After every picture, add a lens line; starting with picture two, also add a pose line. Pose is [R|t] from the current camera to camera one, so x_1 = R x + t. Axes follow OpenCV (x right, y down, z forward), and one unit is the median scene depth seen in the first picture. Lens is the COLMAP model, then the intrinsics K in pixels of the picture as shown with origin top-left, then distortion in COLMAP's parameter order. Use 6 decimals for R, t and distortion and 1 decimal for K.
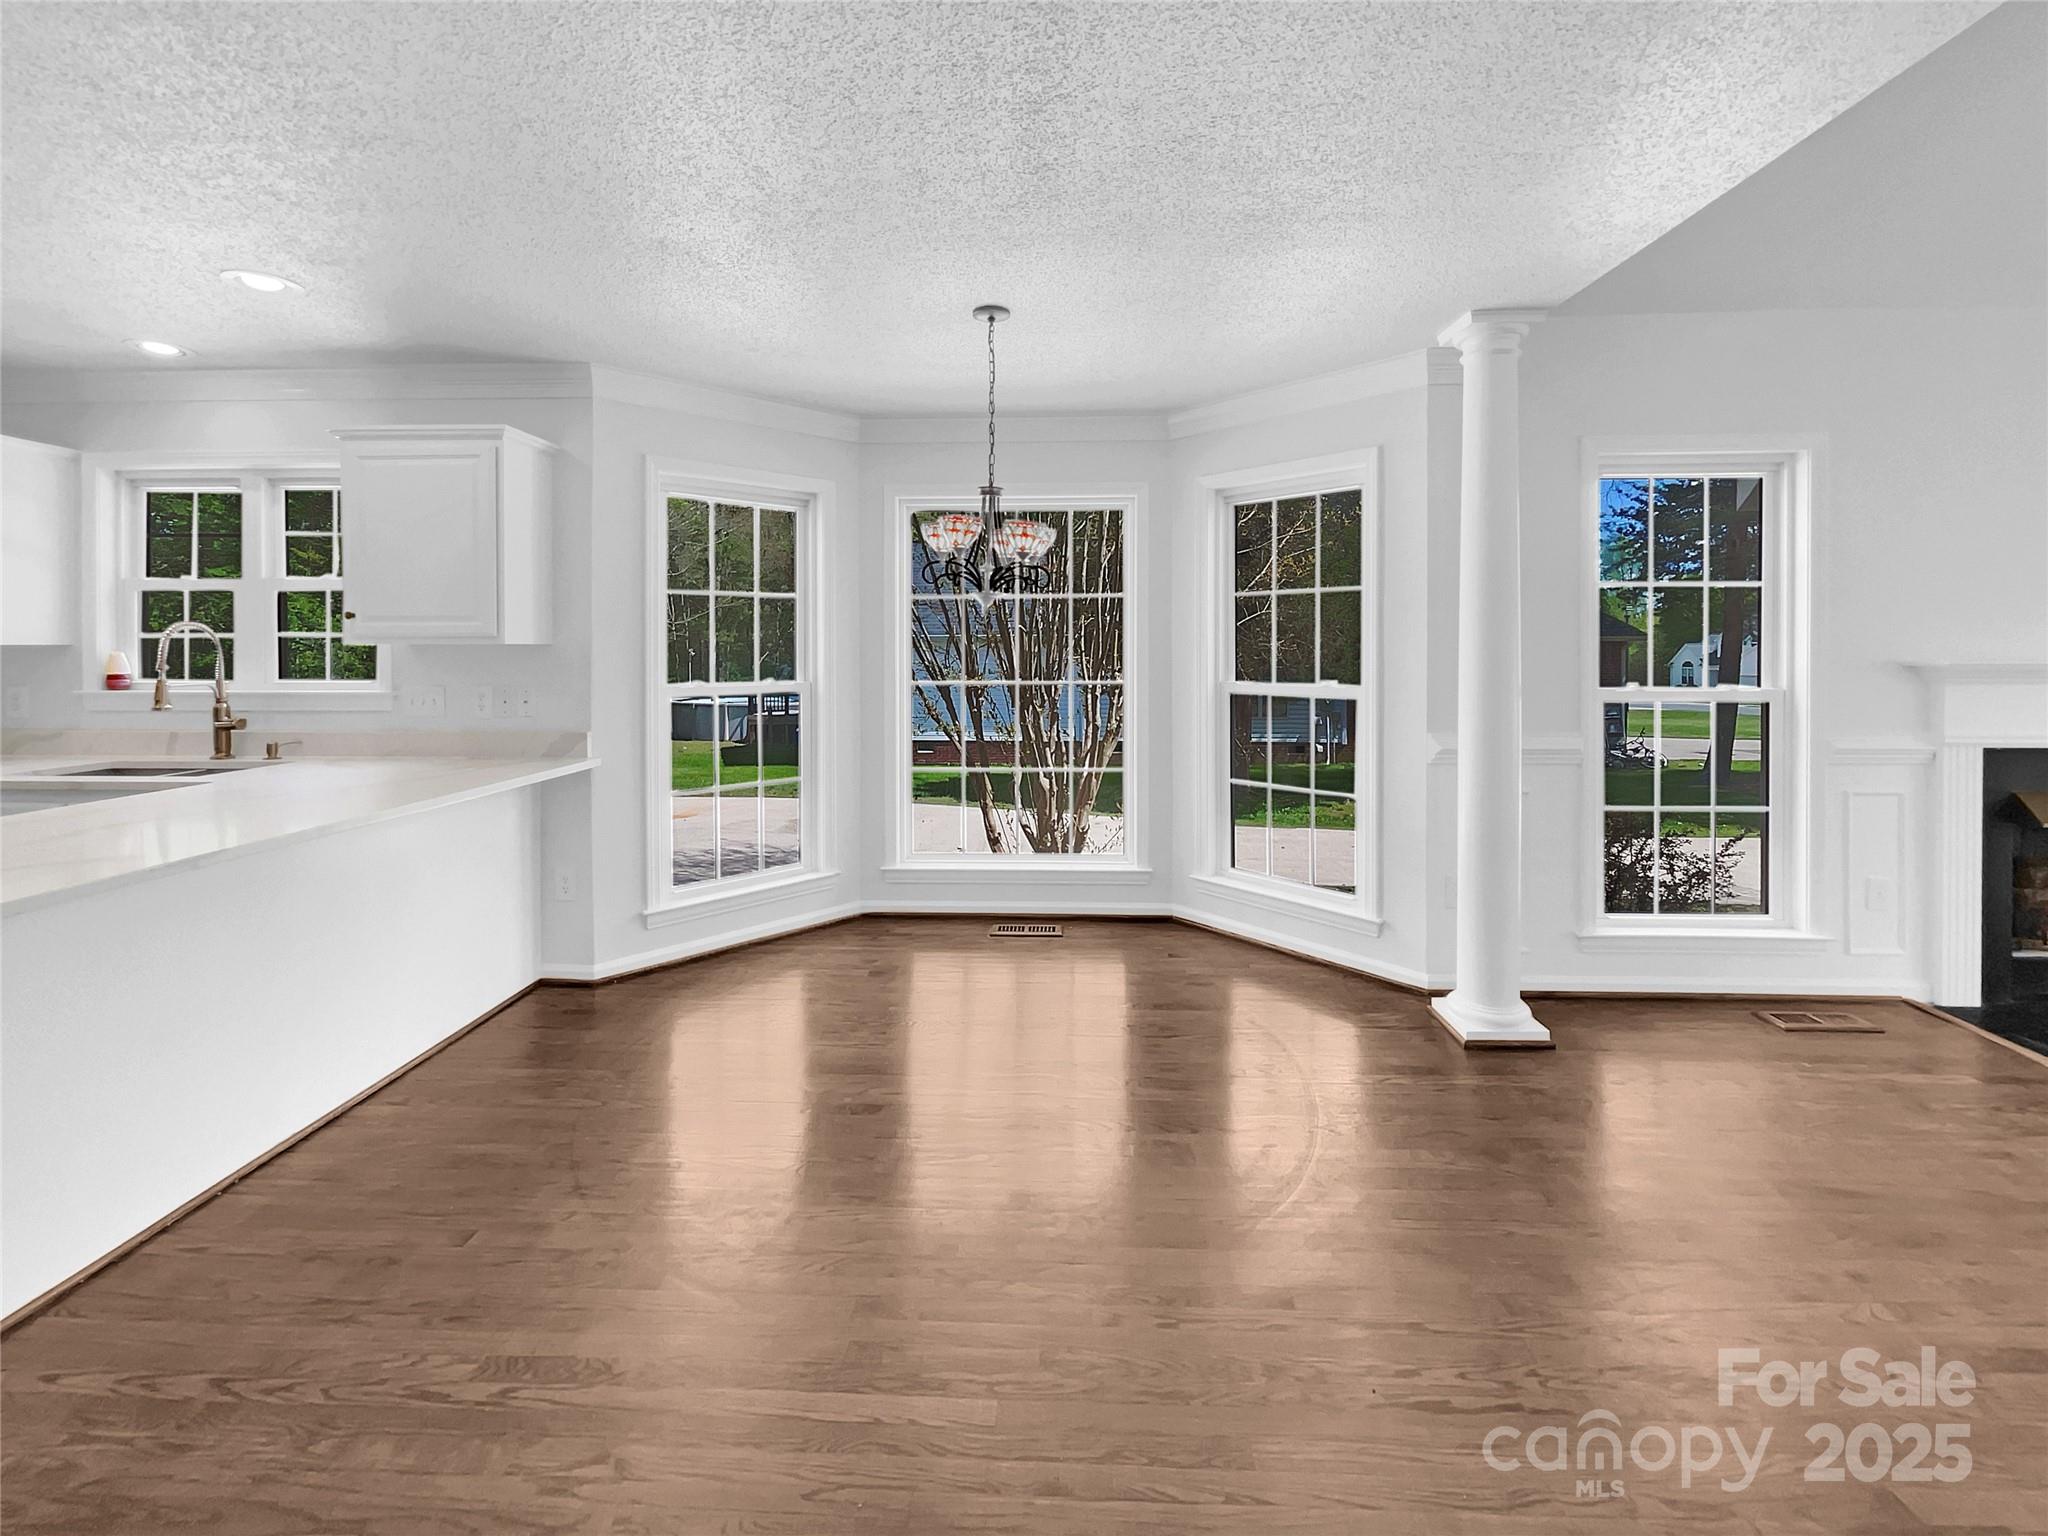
lens RADIAL K [[888.6, 0, 1018.3], [0, 888.6, 651.6], [0, 0, 1]] dist [0.000075, 0.000066]
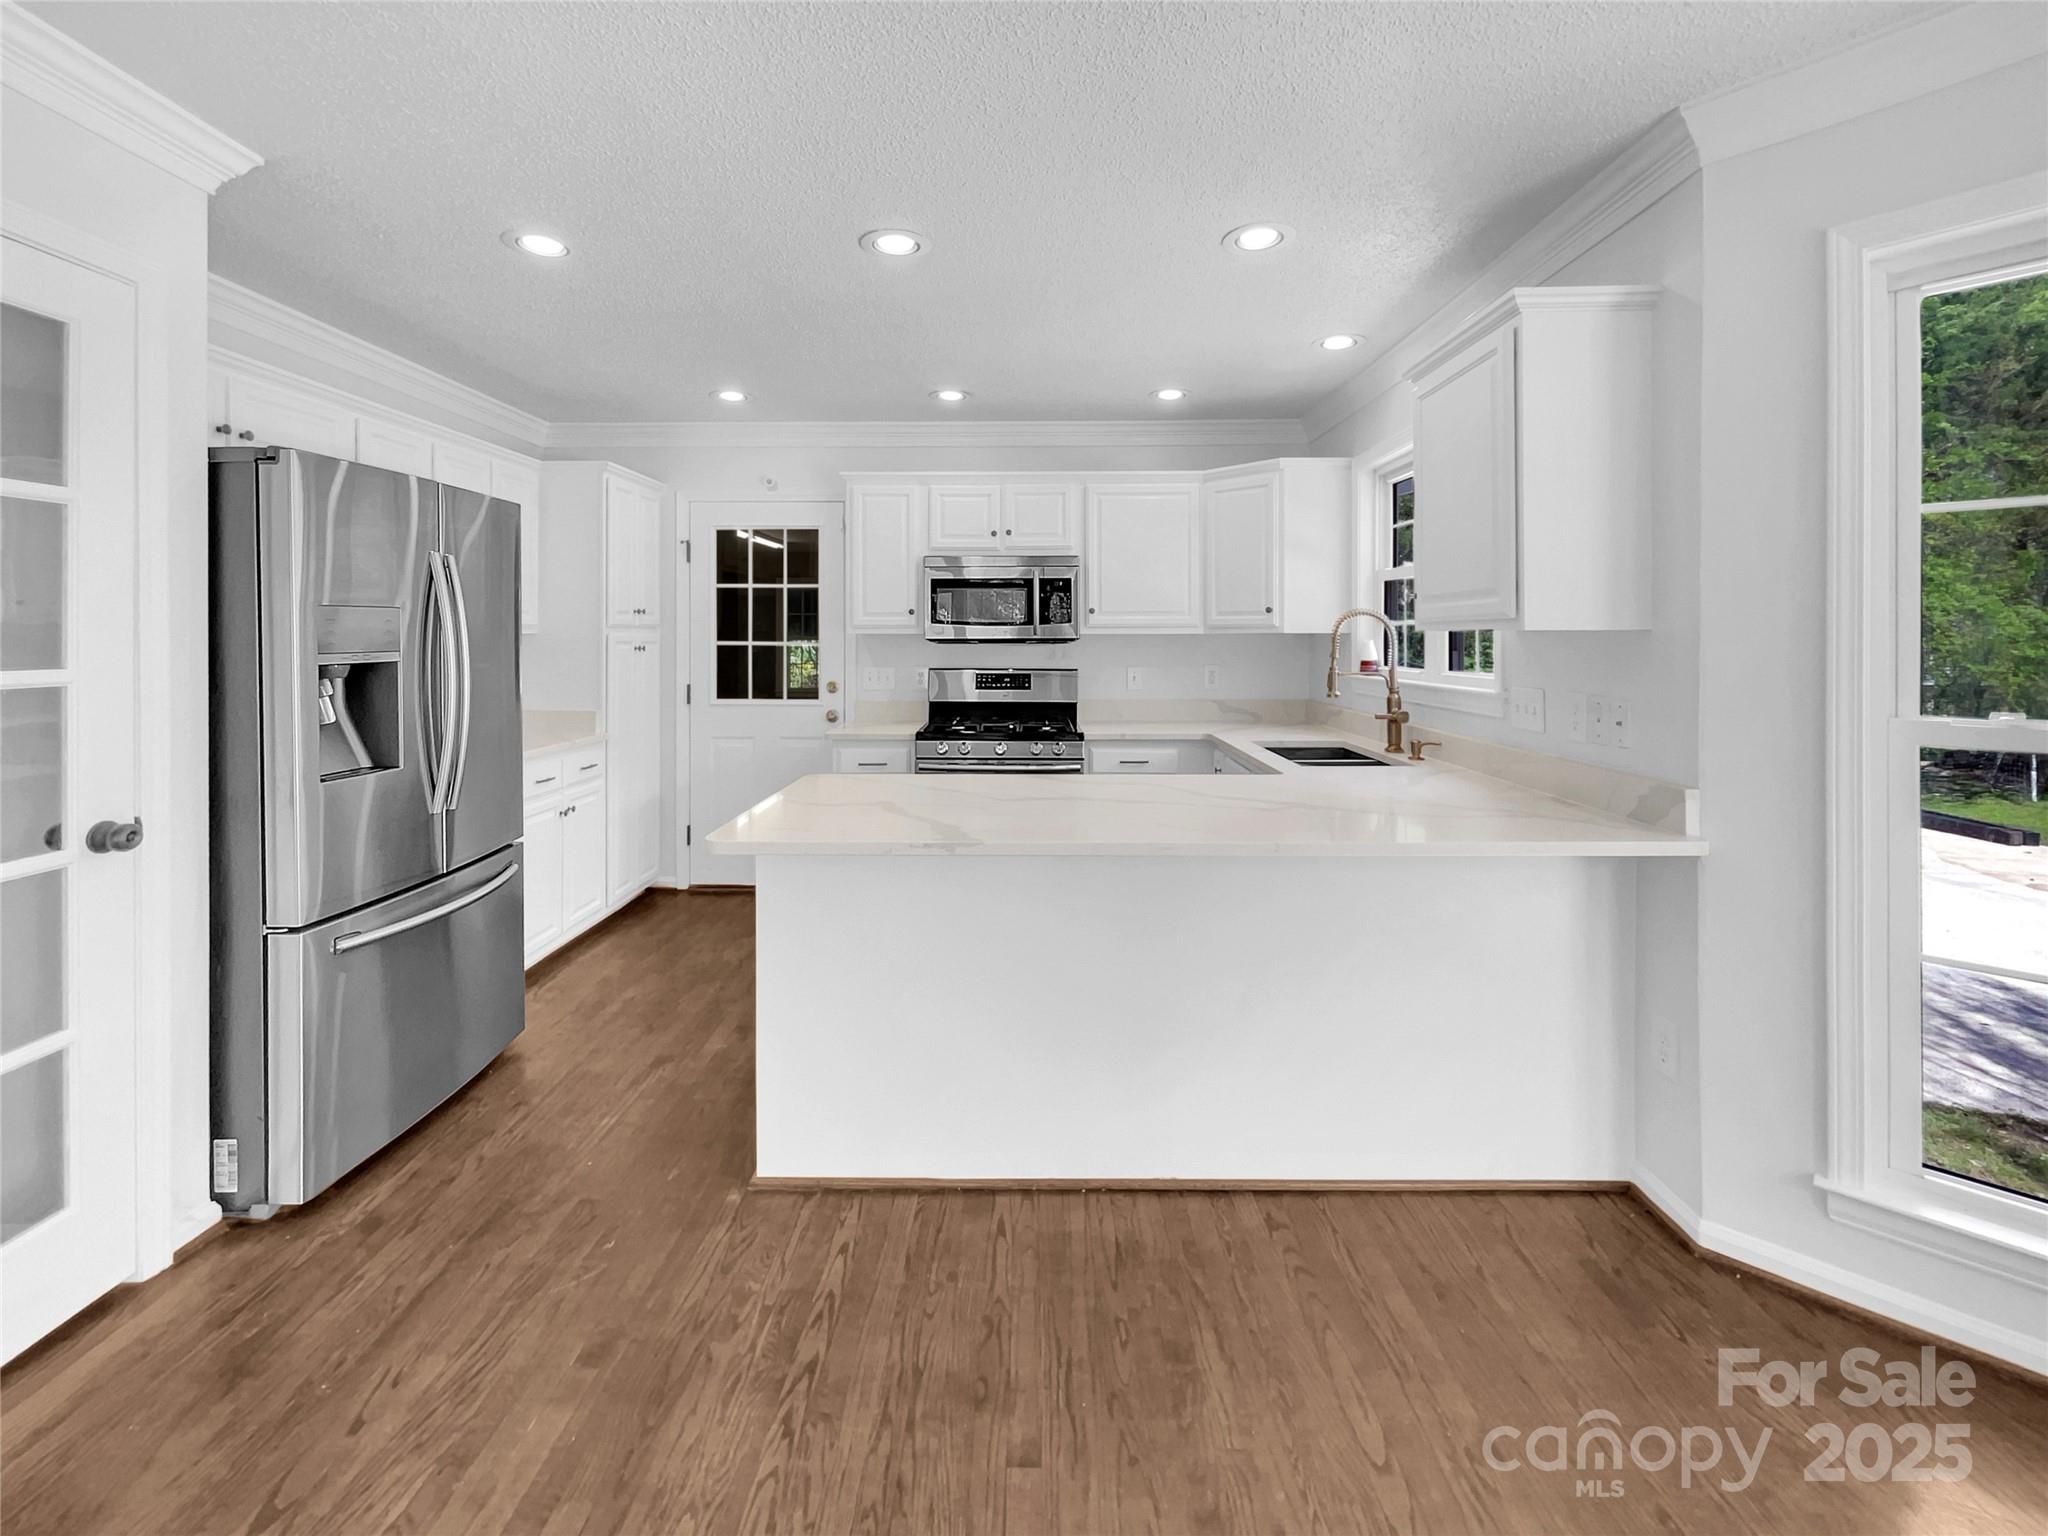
lens RADIAL K [[888.6, 0, 1018.3], [0, 888.6, 651.6], [0, 0, 1]] dist [0.000075, 0.000066]
pose [[0.013634, 0.018089, -0.999743, 0.058774], [0.018017, 0.999670, 0.018334, -0.012474], [0.999745, -0.018262, 0.013303, 0.580279]]
